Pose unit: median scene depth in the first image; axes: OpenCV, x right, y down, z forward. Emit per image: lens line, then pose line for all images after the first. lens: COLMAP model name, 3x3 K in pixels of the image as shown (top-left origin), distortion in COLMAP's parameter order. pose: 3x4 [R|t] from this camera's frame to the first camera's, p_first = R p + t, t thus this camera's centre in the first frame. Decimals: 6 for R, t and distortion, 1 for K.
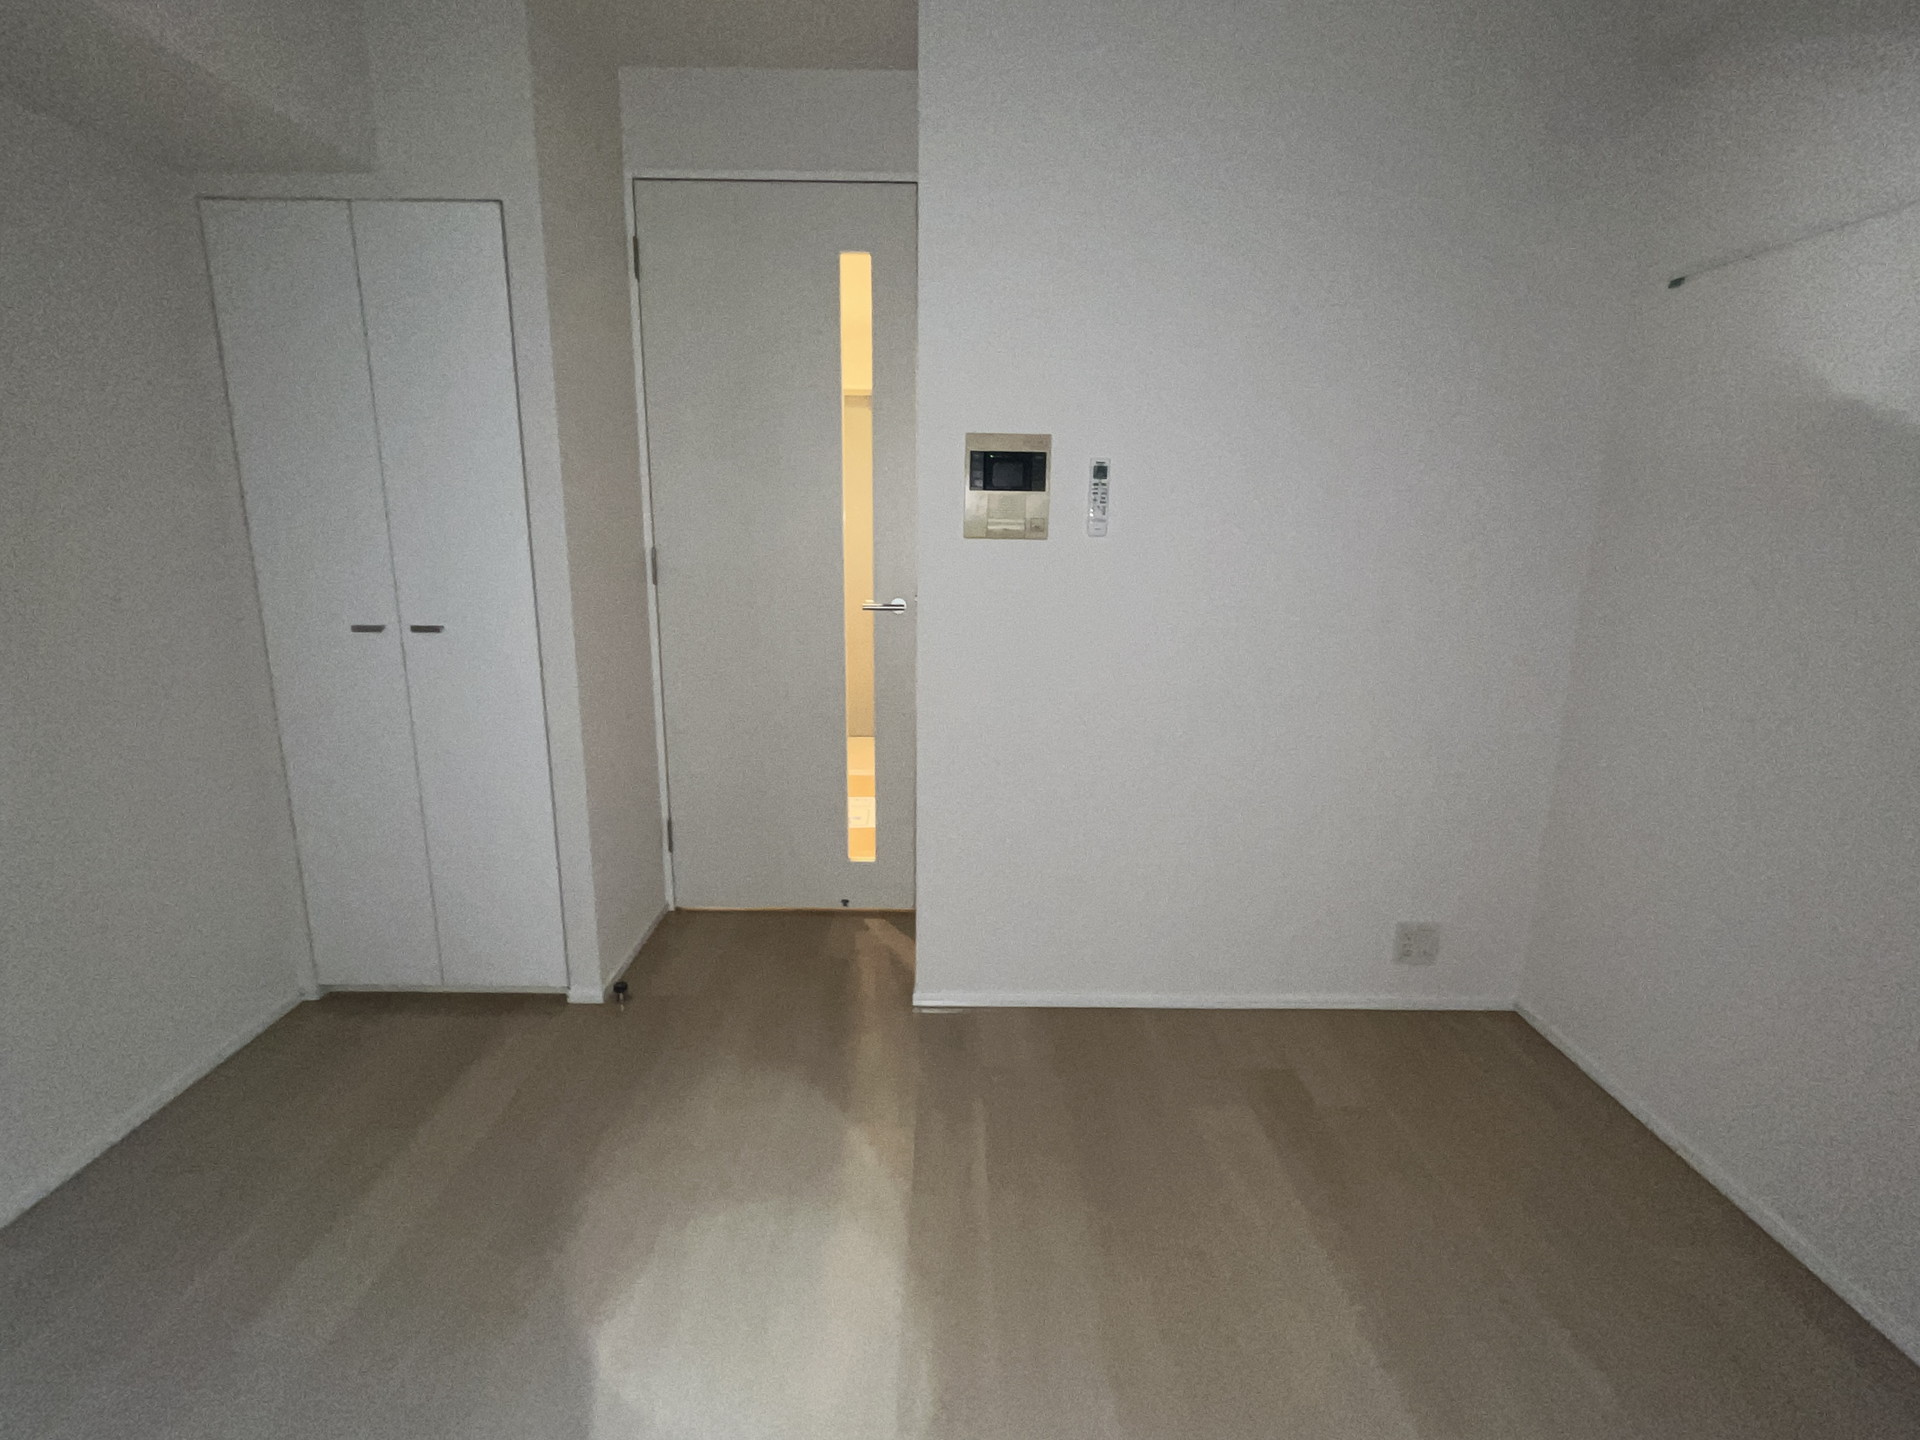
lens RADIAL K [[920.4, 0, 960.0], [0, 920.4, 720.0], [0, 0, 1]] dist [-0.002298, -0.000123]
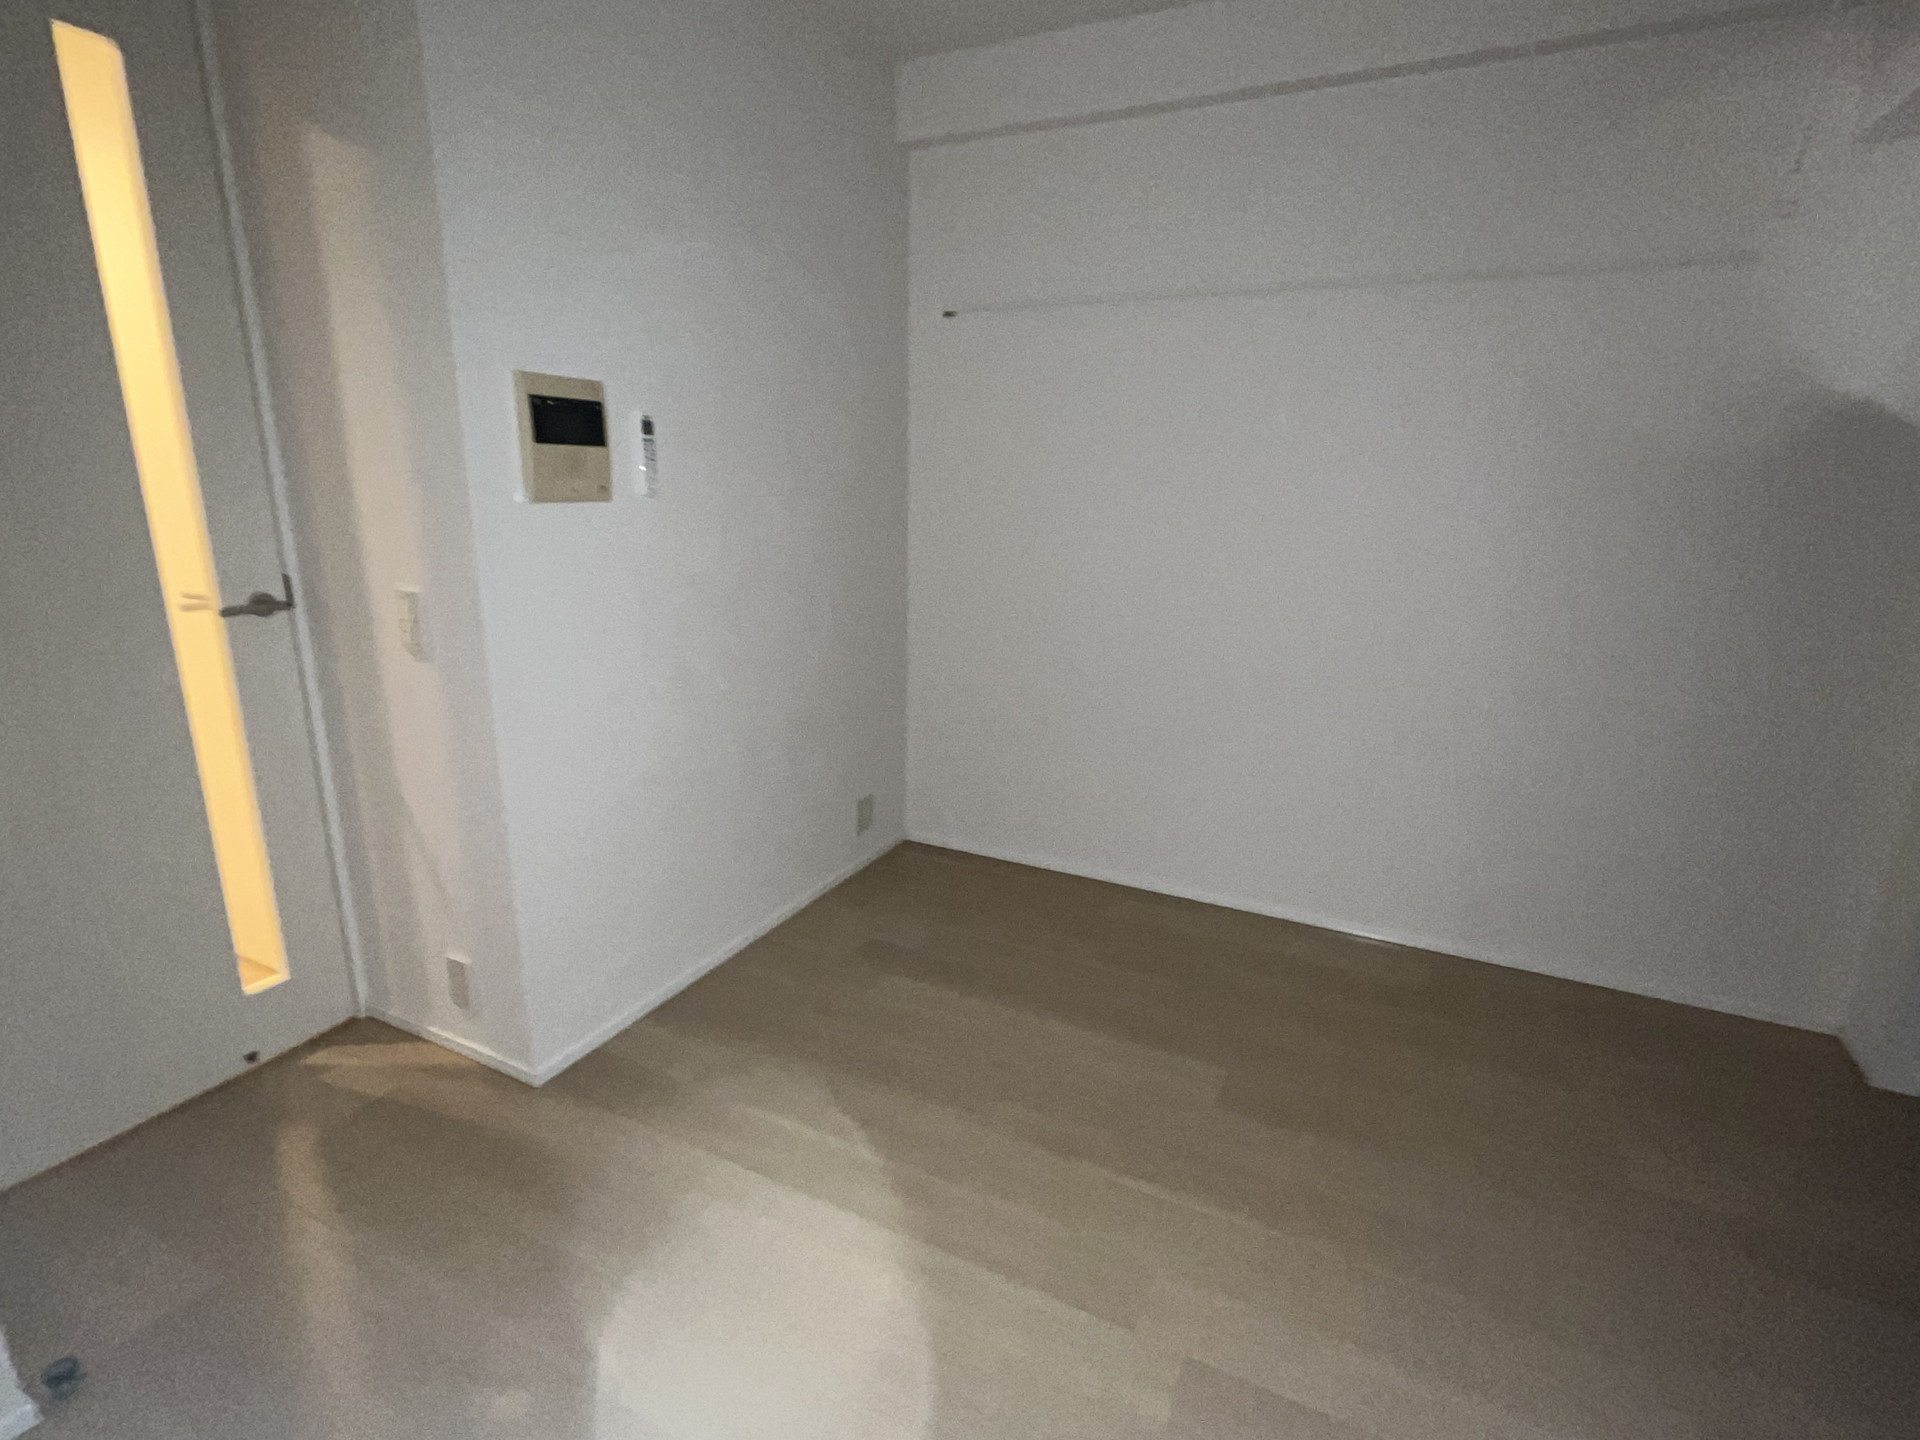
lens RADIAL K [[915.3, 0, 956.9], [0, 915.3, 745.3], [0, 0, 1]] dist [-0.000984, -0.000356]
pose [[0.452212, -0.253758, 0.855050, -0.580610], [0.191072, 0.963979, 0.185032, -0.068252], [-0.871204, 0.079702, 0.484409, 0.293476]]
